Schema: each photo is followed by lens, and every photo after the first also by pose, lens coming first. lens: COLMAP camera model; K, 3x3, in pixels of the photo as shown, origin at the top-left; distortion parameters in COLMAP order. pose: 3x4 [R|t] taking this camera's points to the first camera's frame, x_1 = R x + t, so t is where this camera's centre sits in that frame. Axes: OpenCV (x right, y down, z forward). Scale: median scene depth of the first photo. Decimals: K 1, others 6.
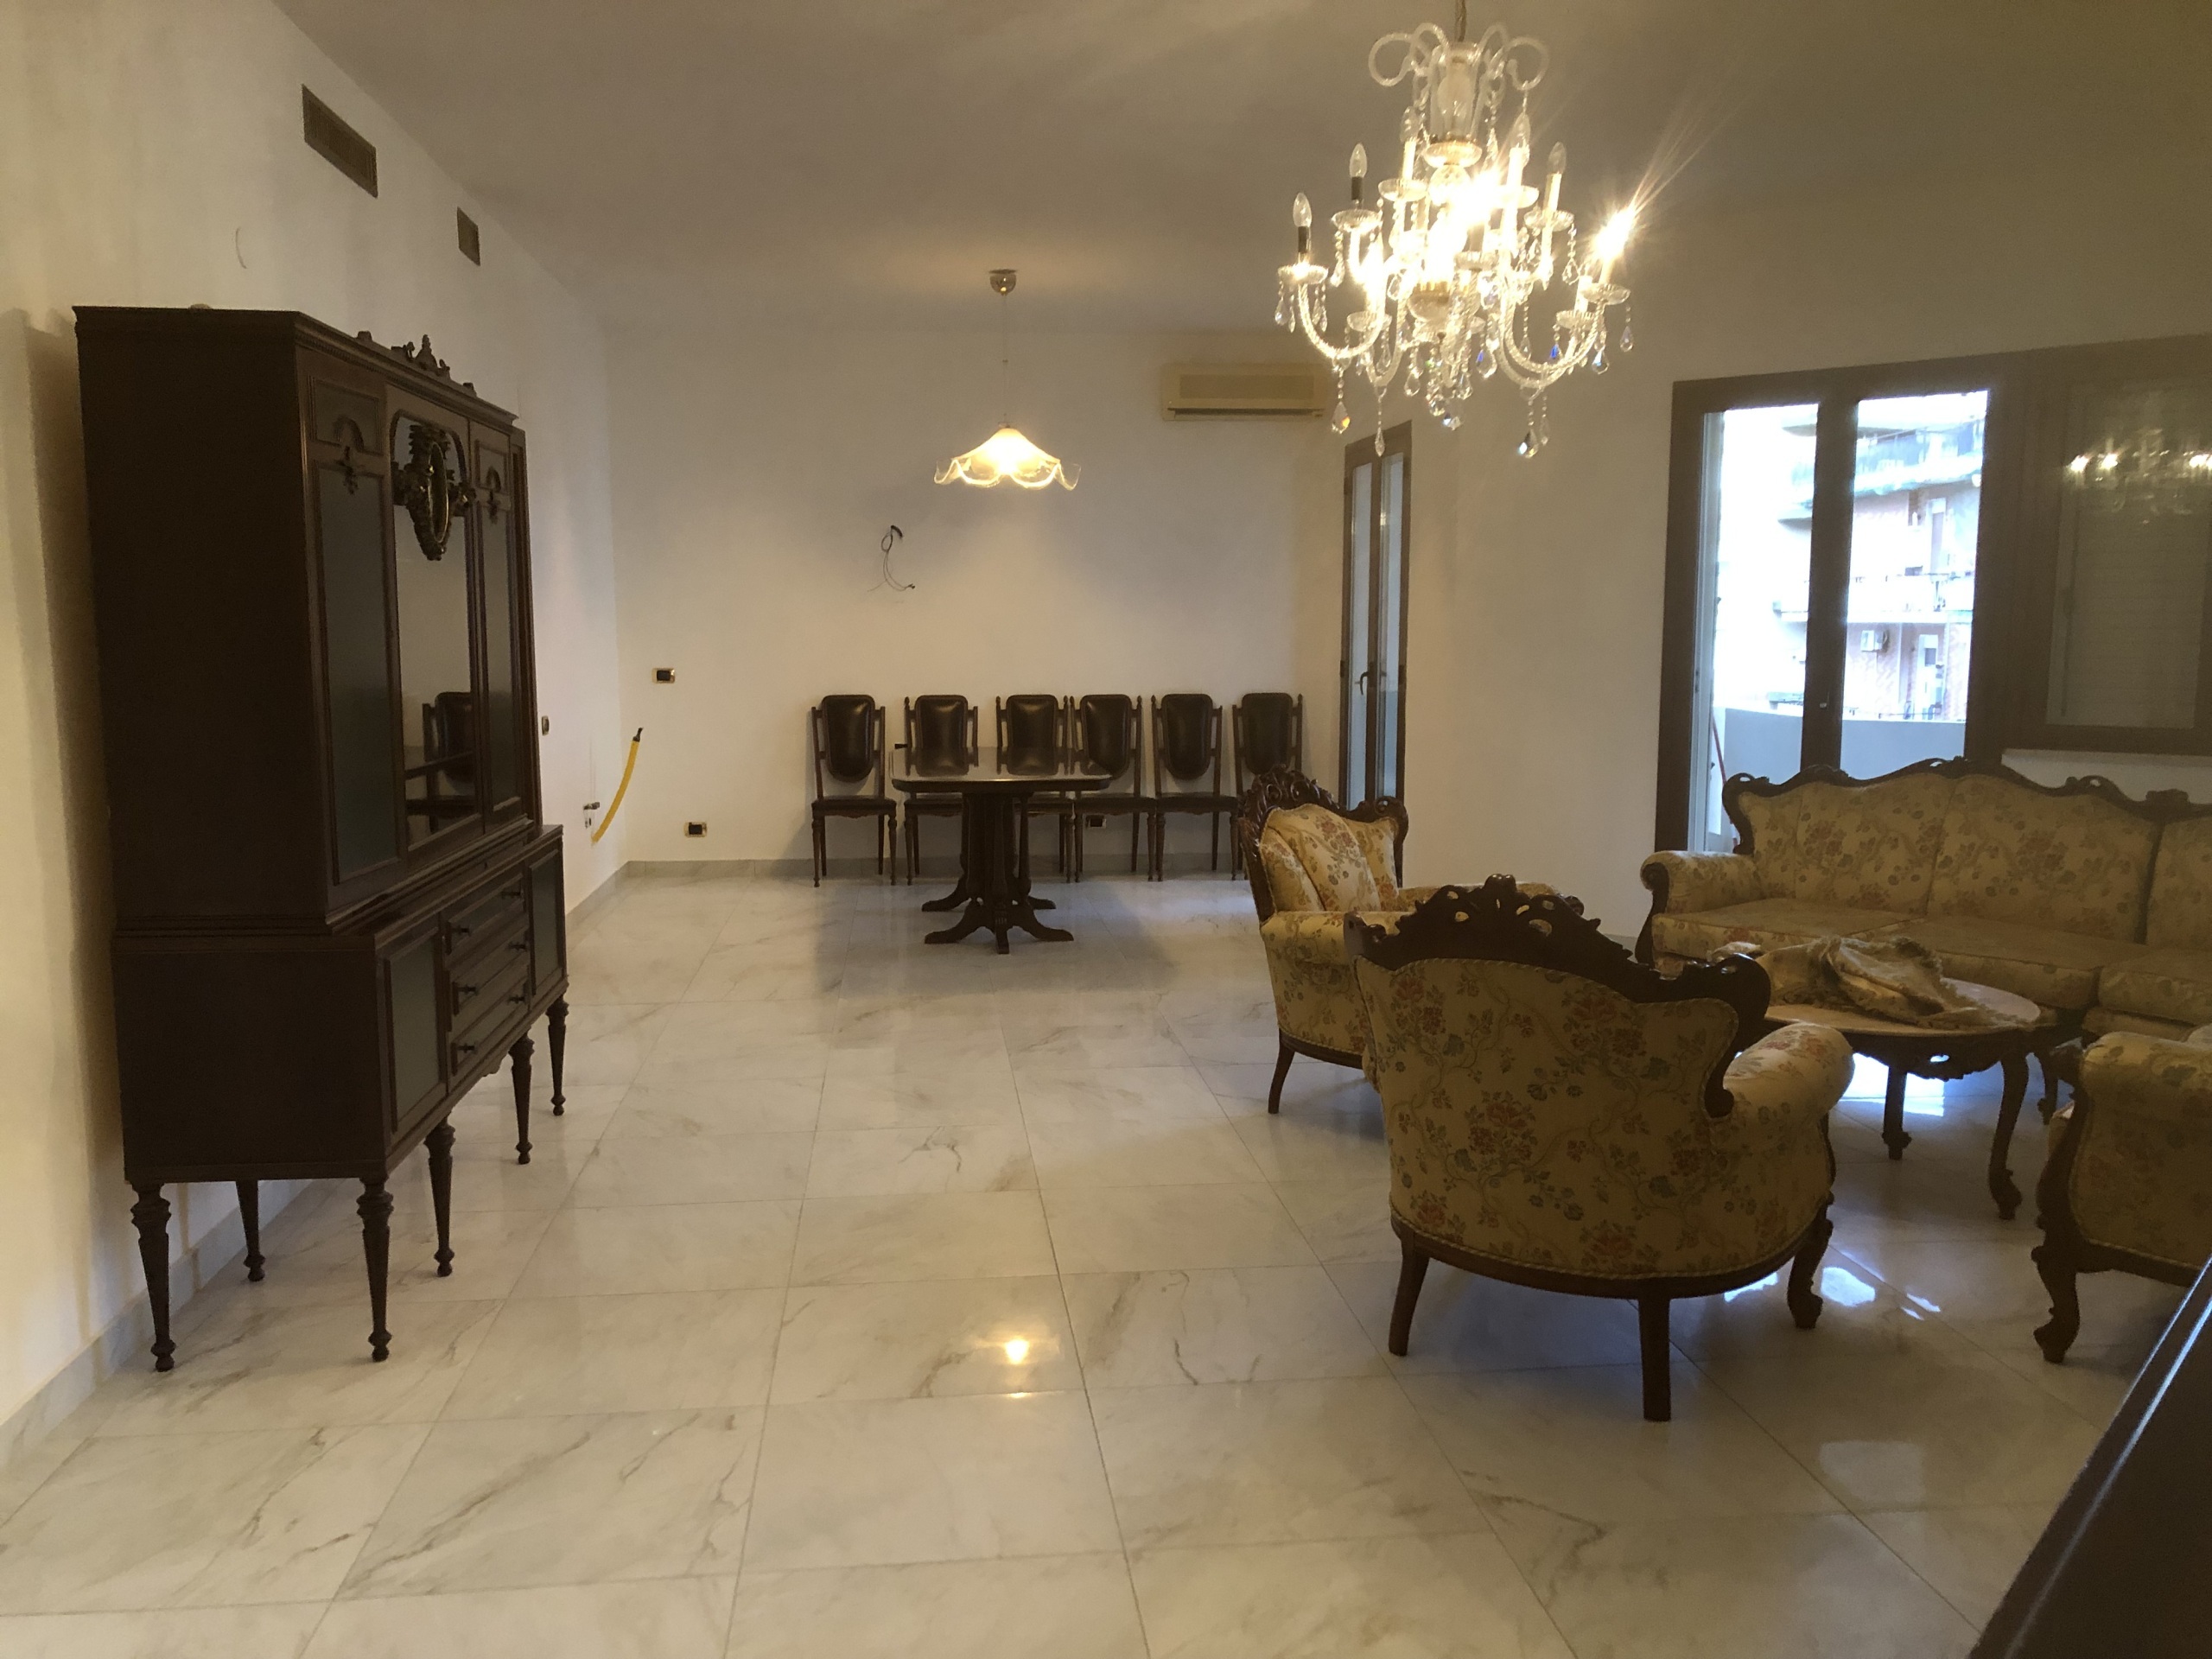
lens RADIAL K [[1902.2, 0, 1104.3], [0, 1902.2, 876.9], [0, 0, 1]] dist [0.062637, -0.009937]
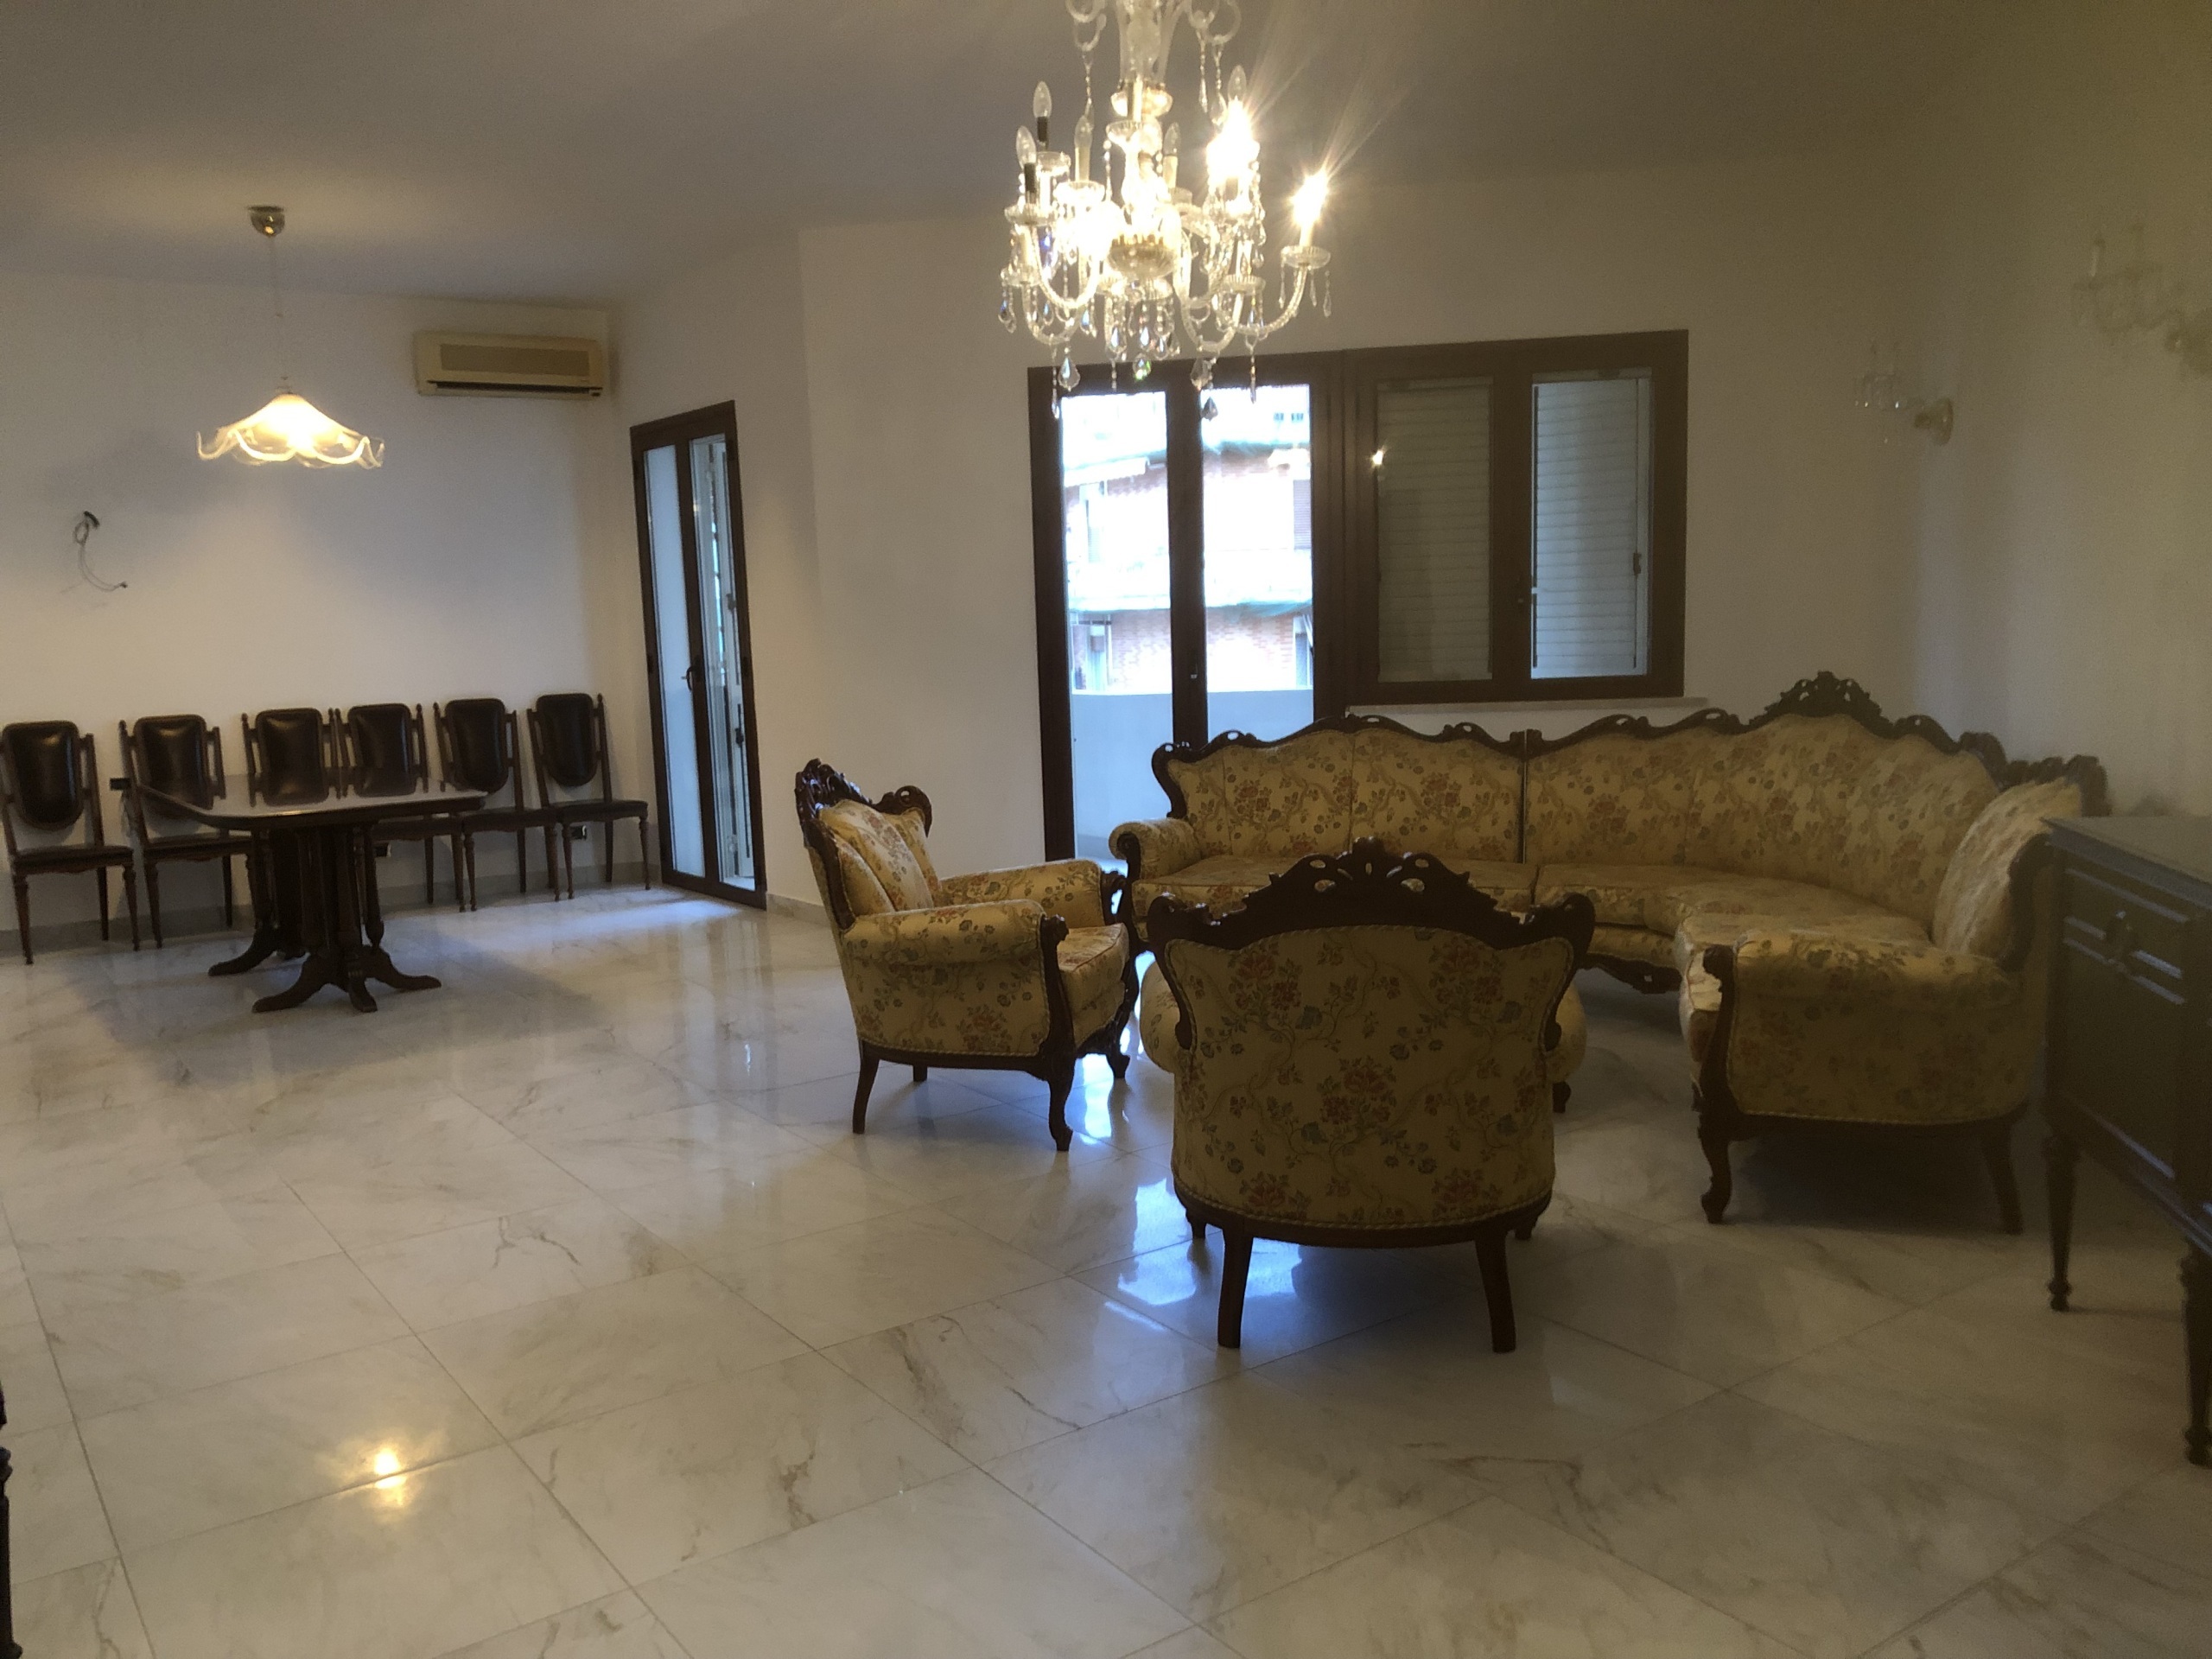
lens RADIAL K [[1879.4, 0, 1049.9], [0, 1879.4, 866.0], [0, 0, 1]] dist [0.103055, -0.211429]
pose [[0.863722, -0.095690, 0.494801, -0.264843], [0.098957, 0.994897, 0.019665, -0.014014], [-0.494158, 0.031978, 0.868784, 0.148031]]
